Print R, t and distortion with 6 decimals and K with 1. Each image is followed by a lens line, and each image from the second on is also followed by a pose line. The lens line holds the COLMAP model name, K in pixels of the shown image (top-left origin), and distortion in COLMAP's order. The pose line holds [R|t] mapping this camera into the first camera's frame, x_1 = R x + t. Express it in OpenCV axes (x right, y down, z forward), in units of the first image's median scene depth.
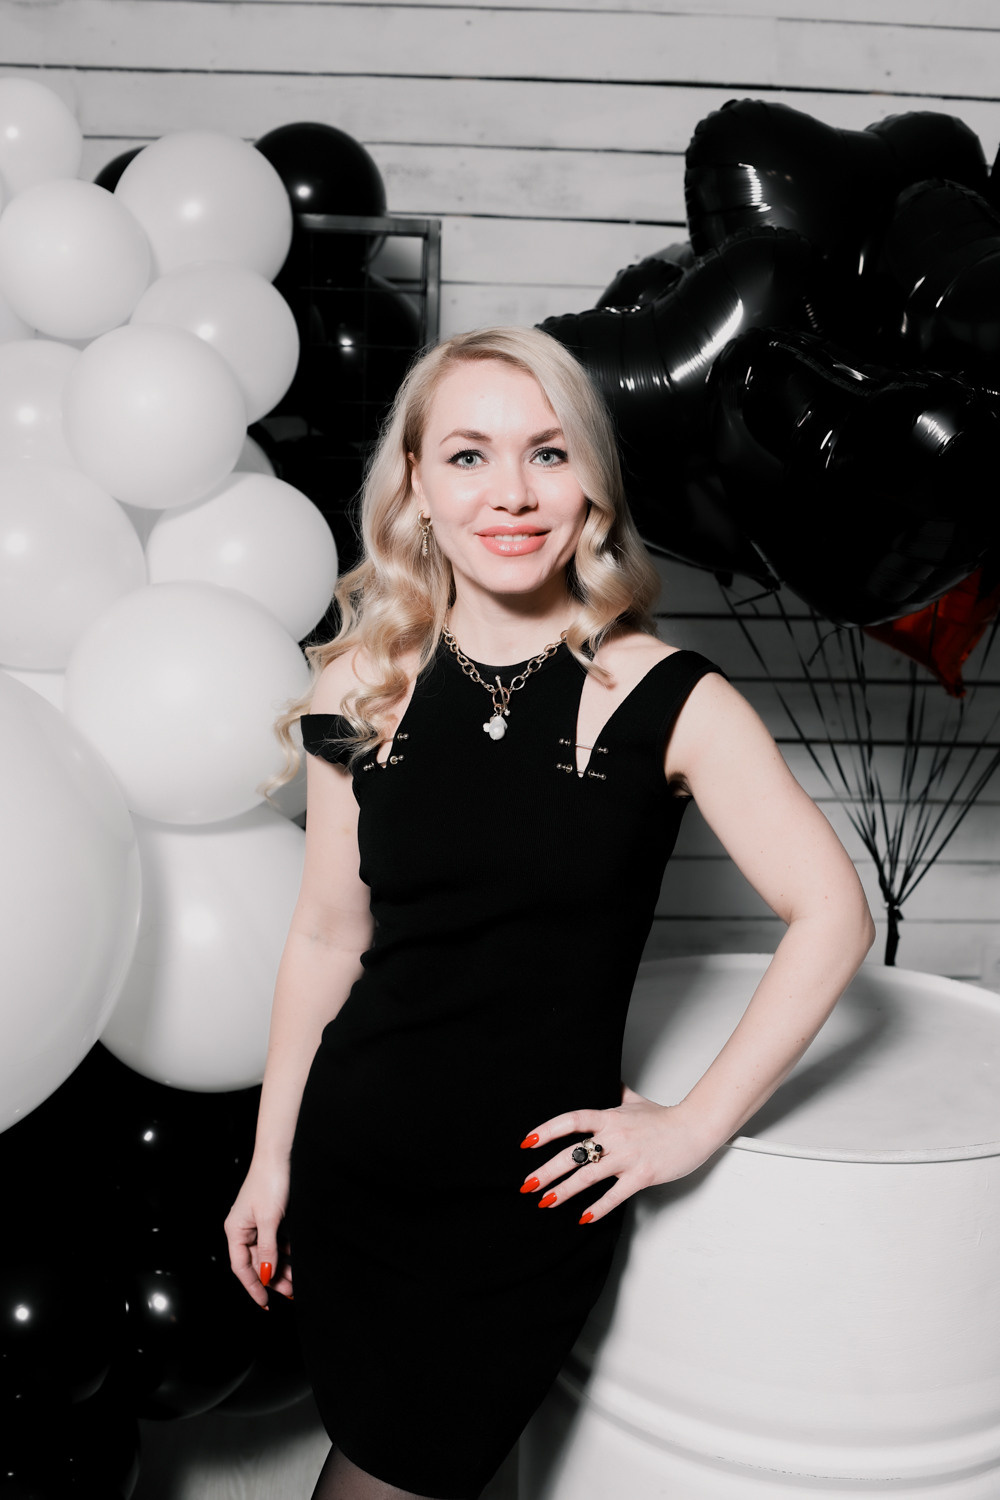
lens RADIAL K [[1450.4, 0, 500.0], [0, 1450.4, 750.0], [0, 0, 1]] dist [-0.089870, 0.114221]
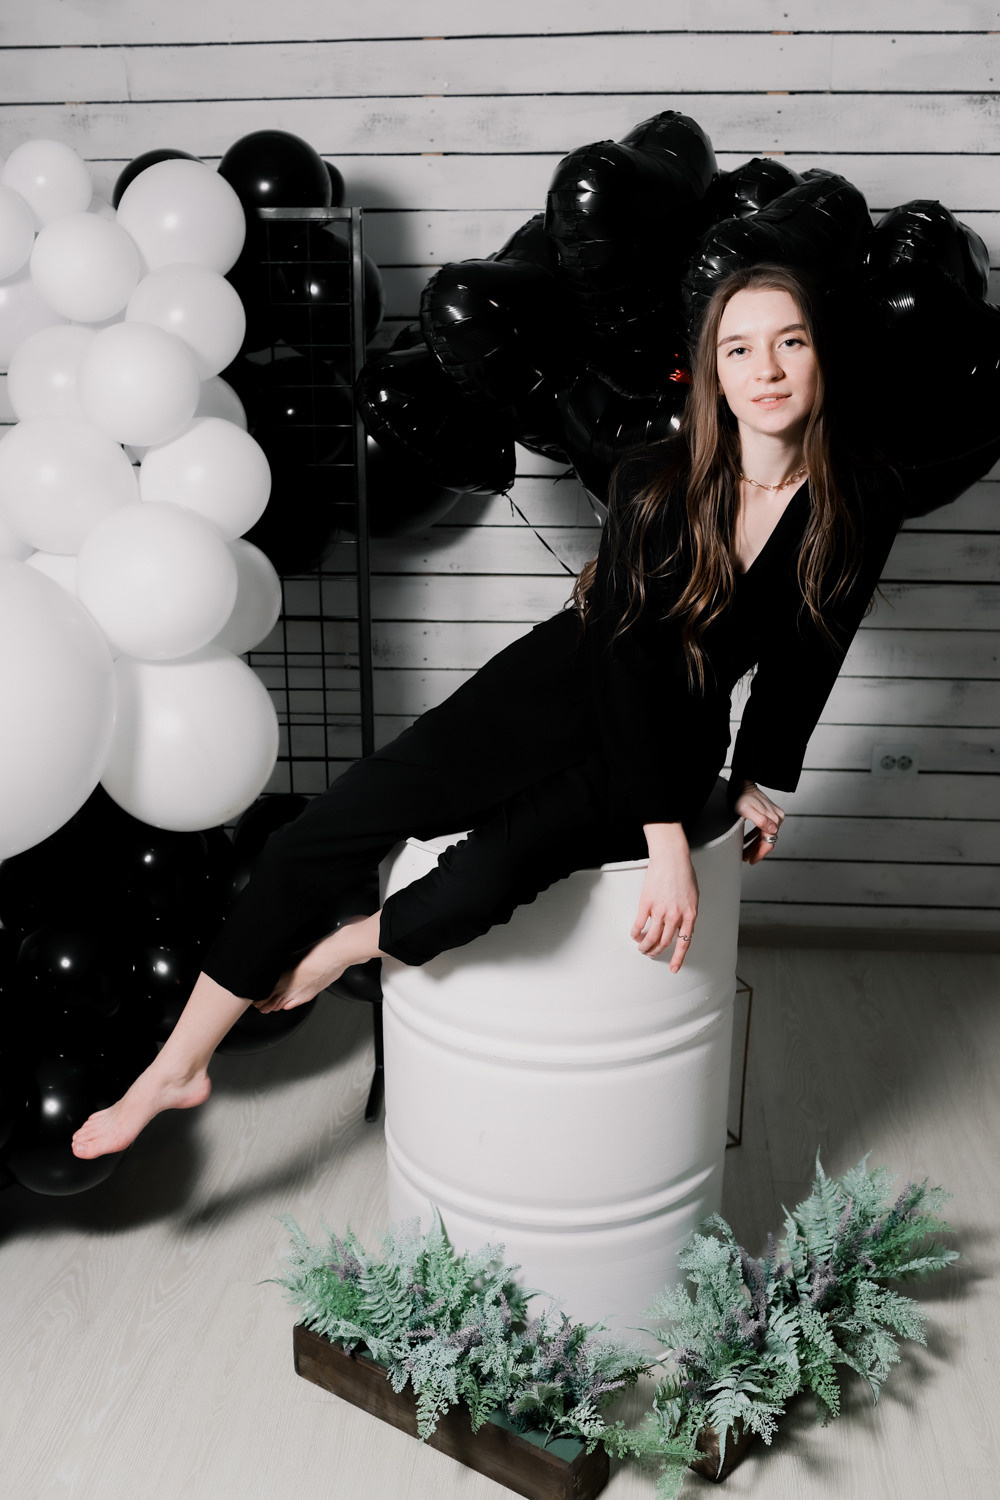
lens RADIAL K [[1436.4, 0, 499.5], [0, 1436.4, 744.7], [0, 0, 1]] dist [-0.032838, 0.015820]
pose [[0.992450, 0.011827, -0.122080, 0.191510], [0.005001, 0.990610, 0.136627, -0.037941], [0.122550, -0.136206, 0.983071, -0.279236]]
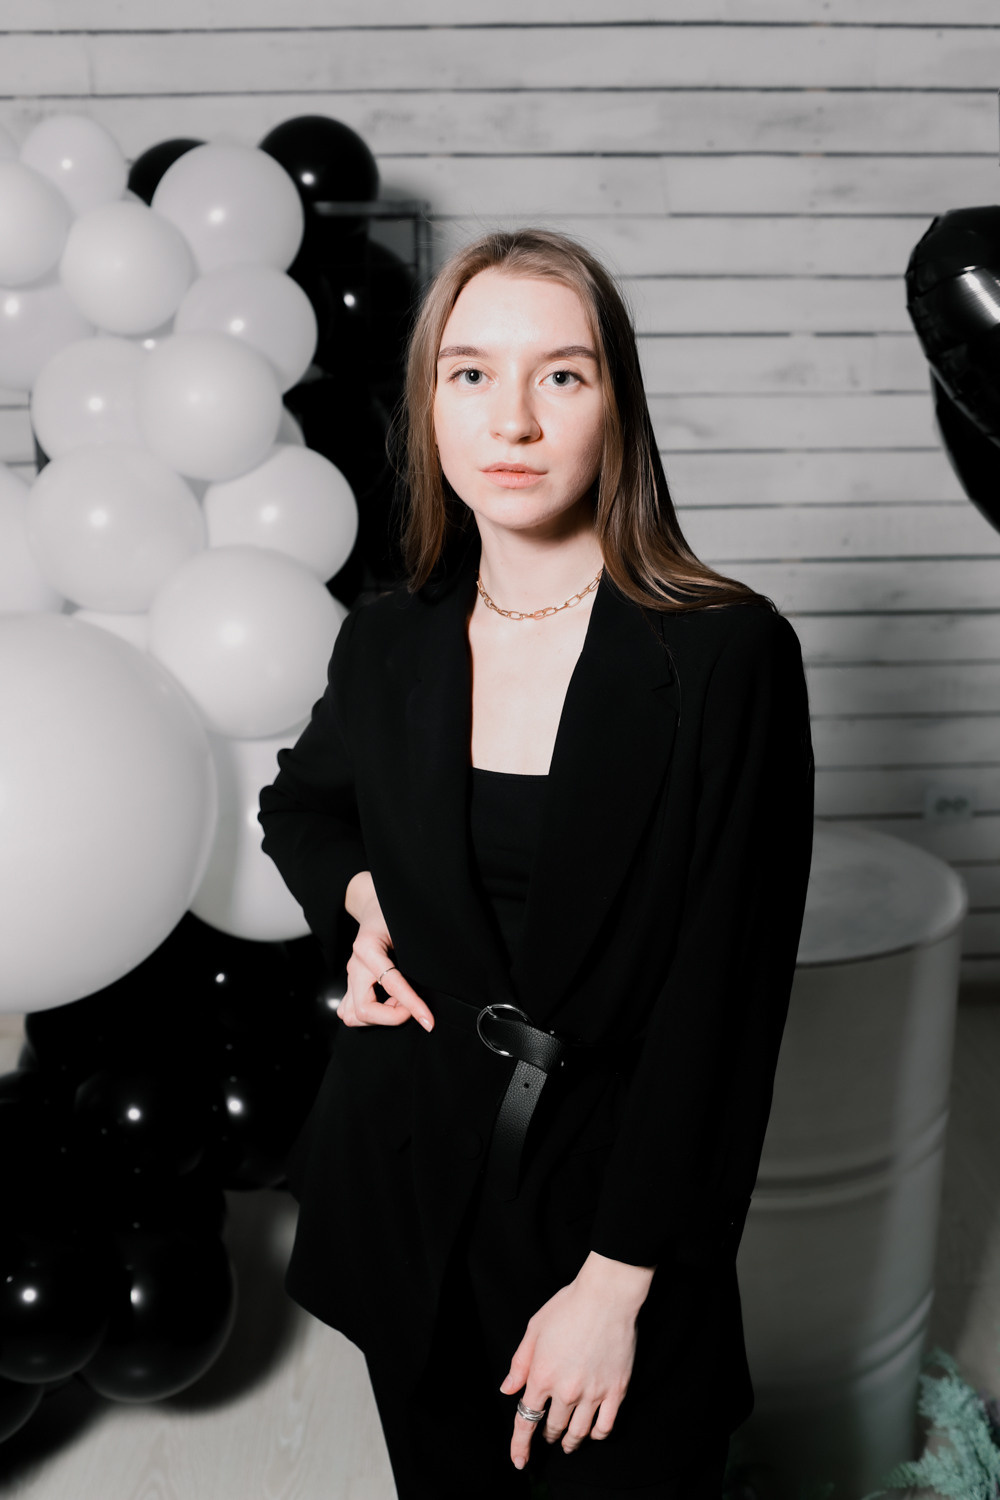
lens RADIAL K [[1450.4, 0, 500.0], [0, 1450.4, 750.0], [0, 0, 1]] dist [-0.089870, 0.114221]
pose [[0.999264, -0.038171, -0.003833, 0.003915], [0.038359, 0.992774, 0.113701, -0.042192], [-0.000535, -0.113764, 0.993508, -0.154655]]
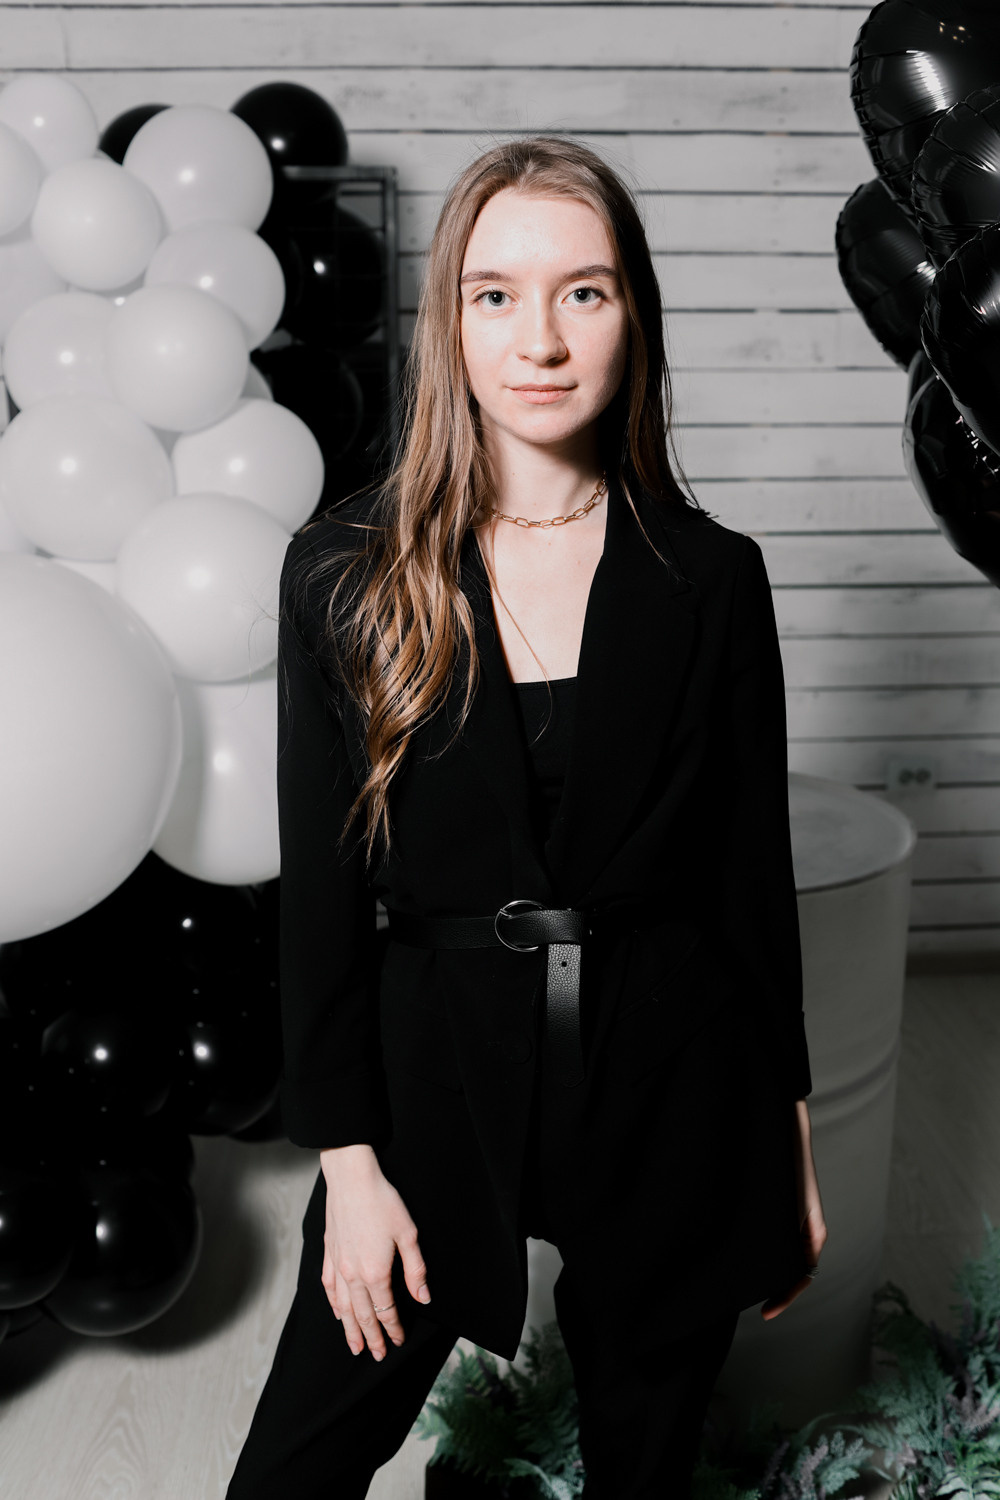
lens RADIAL K [[1450.4, 0, 500.0], [0, 1450.4, 750.0], [0, 0, 1]] dist [-0.089870, 0.114221]
pose [[0.999313, -0.035876, 0.009282, 0.013263], [0.034646, 0.993381, 0.109517, -0.011568], [-0.013150, -0.109120, 0.993942, -0.174480]]
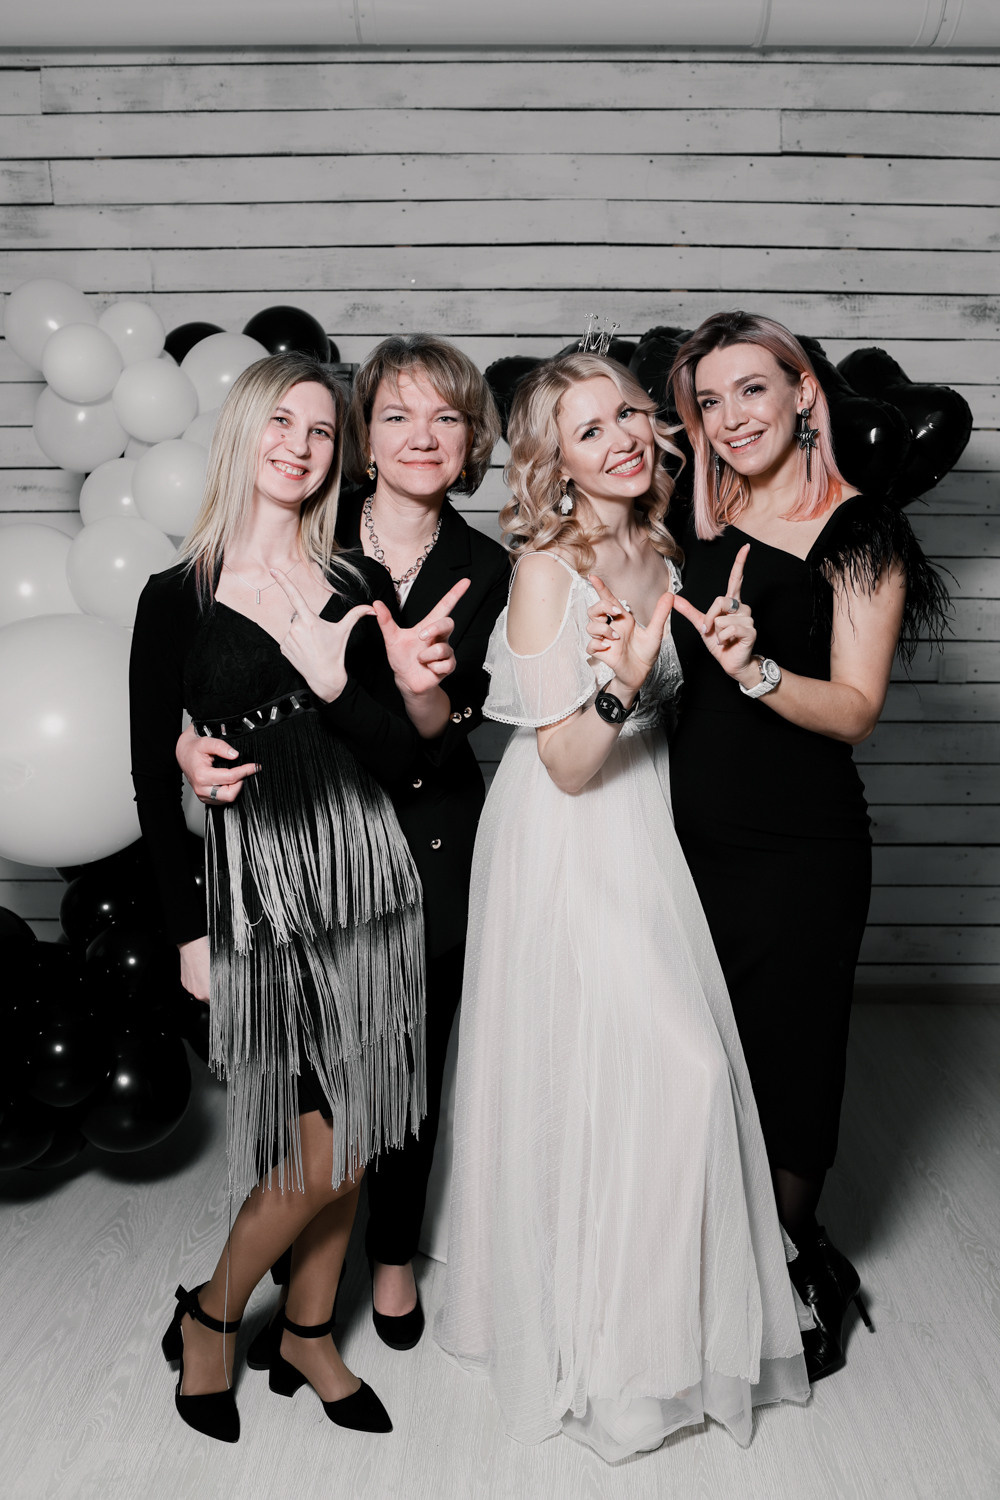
lens RADIAL K [[1450.4, 0, 500.0], [0, 1450.4, 750.0], [0, 0, 1]] dist [-0.089870, 0.114221]
pose [[0.998198, -0.011964, -0.058801, 0.165114], [0.011617, 0.999913, -0.006233, 0.079168], [0.058871, 0.005538, 0.998250, -0.526460]]
